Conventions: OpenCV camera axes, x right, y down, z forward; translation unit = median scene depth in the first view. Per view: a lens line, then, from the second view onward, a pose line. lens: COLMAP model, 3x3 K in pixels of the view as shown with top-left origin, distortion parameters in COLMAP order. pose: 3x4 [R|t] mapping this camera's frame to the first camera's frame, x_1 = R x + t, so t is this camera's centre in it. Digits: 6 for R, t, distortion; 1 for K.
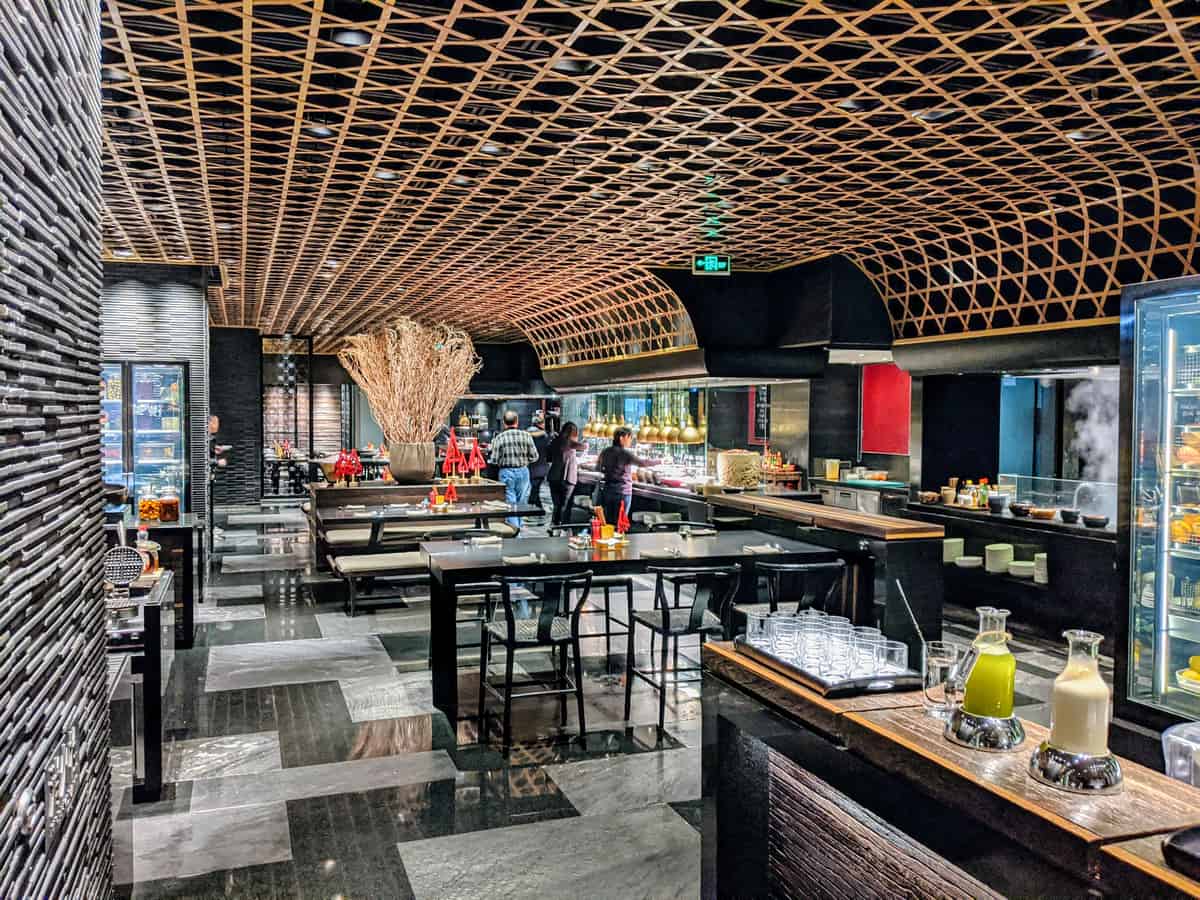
lens RADIAL K [[956.2, 0, 598.6], [0, 956.2, 448.3], [0, 0, 1]] dist [0.001511, -0.000026]
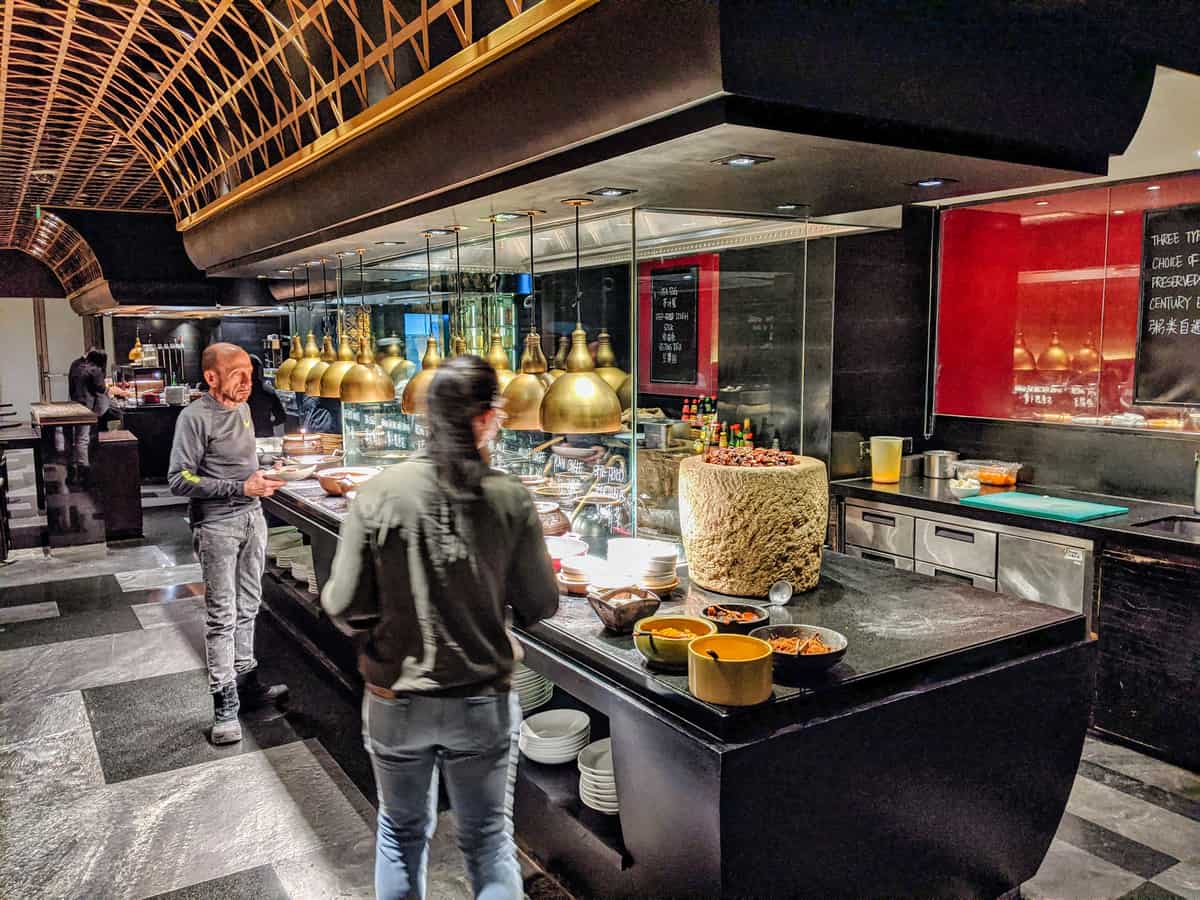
lens RADIAL K [[956.2, 0, 600.0], [0, 956.2, 451.1], [0, 0, 1]] dist [0.001511, -0.000026]
pose [[0.978435, -0.034623, 0.203630, 0.040931], [0.018687, 0.996646, 0.079666, -0.019696], [-0.205706, -0.074143, 0.975801, 0.680450]]
